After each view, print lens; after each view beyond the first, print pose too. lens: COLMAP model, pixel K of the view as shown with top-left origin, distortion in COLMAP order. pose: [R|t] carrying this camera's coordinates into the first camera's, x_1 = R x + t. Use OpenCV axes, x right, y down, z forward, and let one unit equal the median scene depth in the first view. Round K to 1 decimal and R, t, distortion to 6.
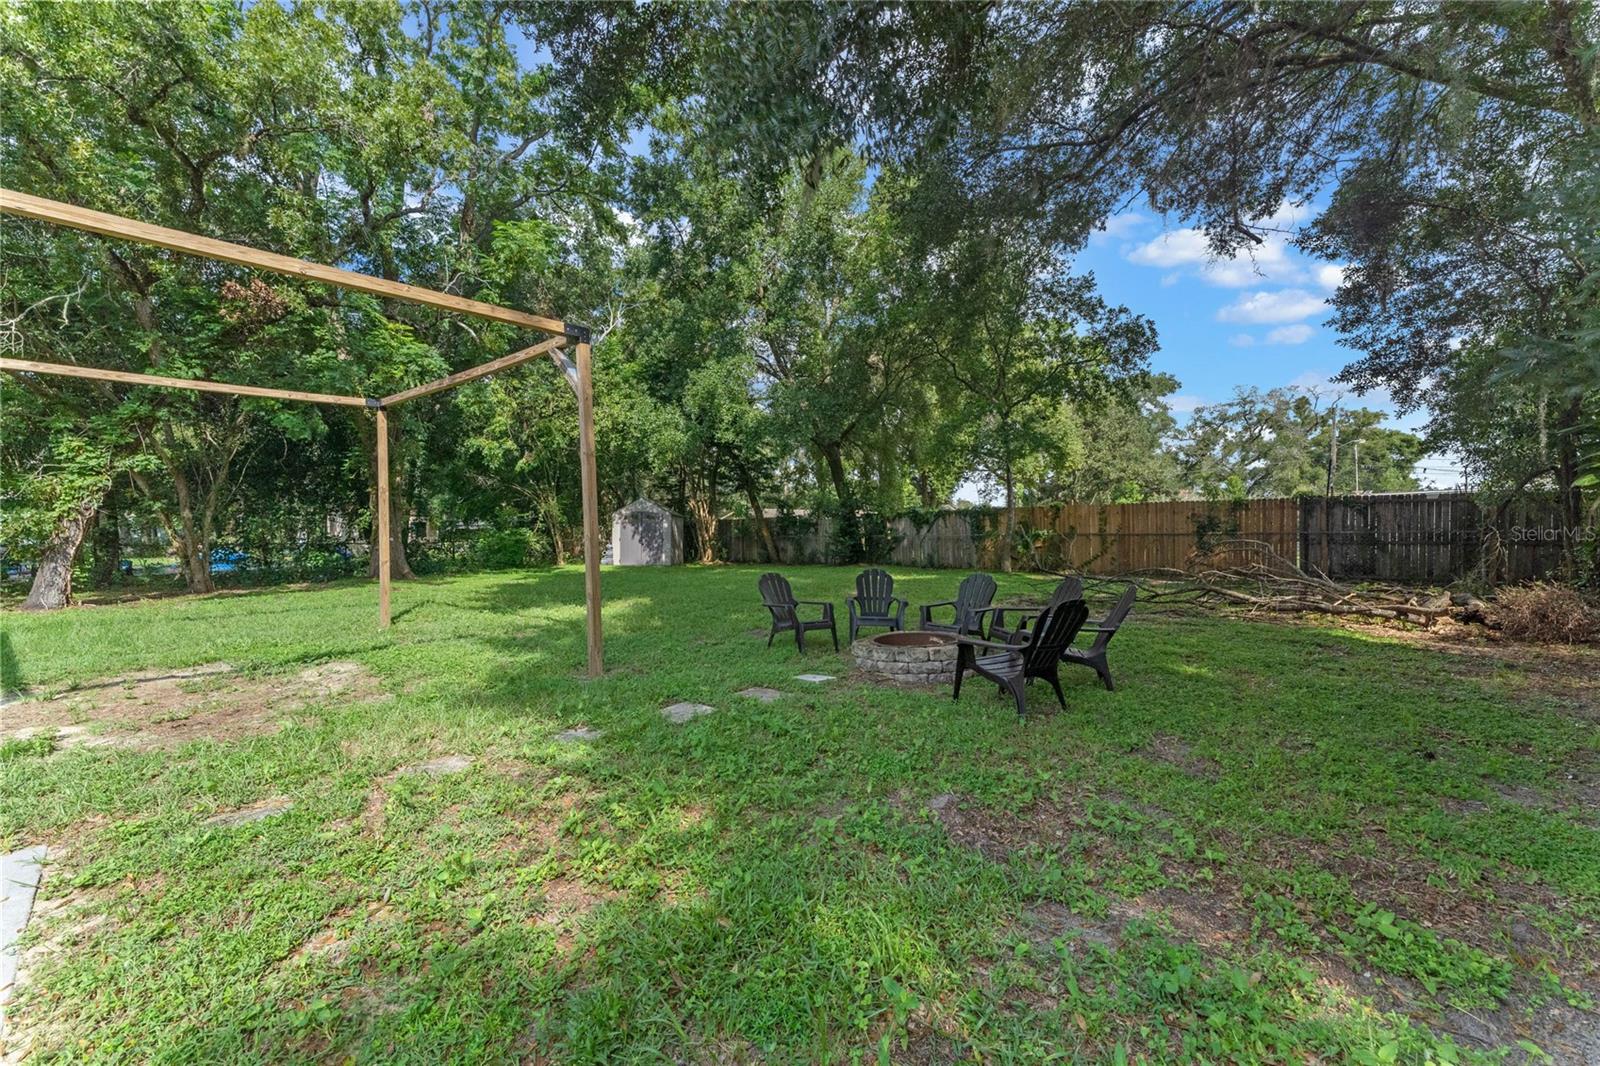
lens RADIAL K [[668.8, 0, 790.9], [0, 668.8, 539.4], [0, 0, 1]] dist [0.001089, 0.000628]
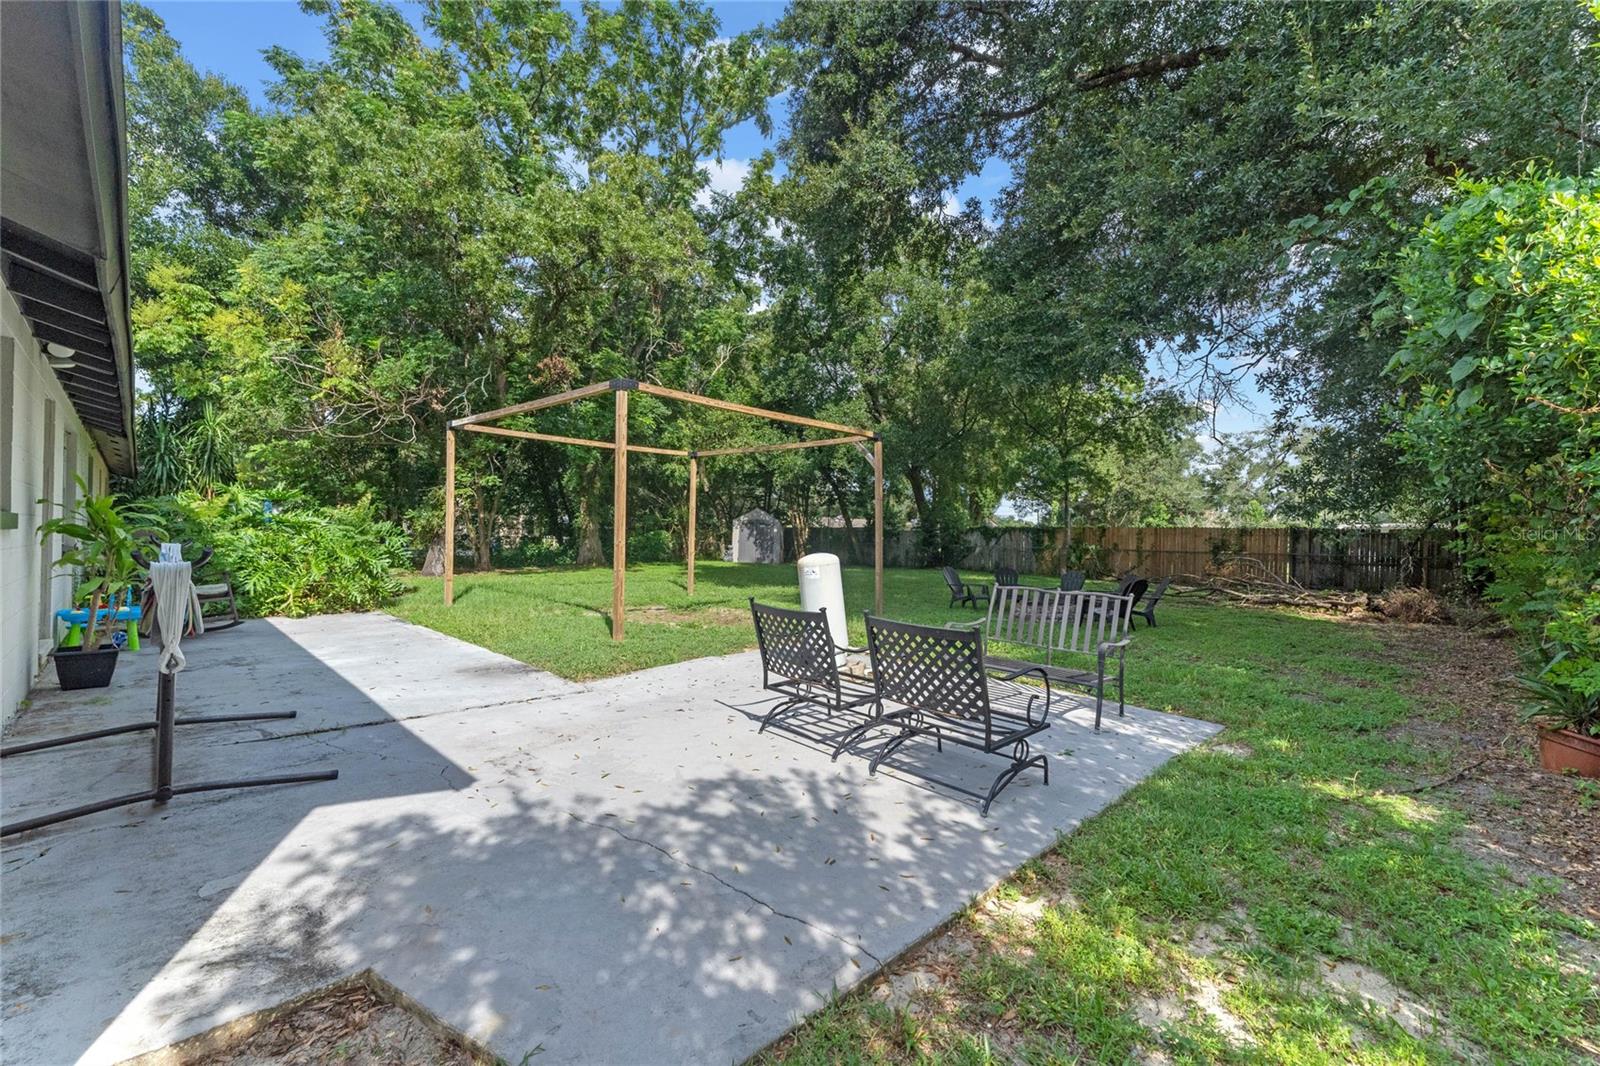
lens RADIAL K [[643.1, 0, 800.1], [0, 643.1, 539.8], [0, 0, 1]] dist [-0.000236, -0.000115]
pose [[0.998812, 0.032945, -0.035915, -0.099696], [-0.033221, 0.999423, -0.007103, 0.001861], [0.035660, 0.008287, 0.999330, -0.183255]]
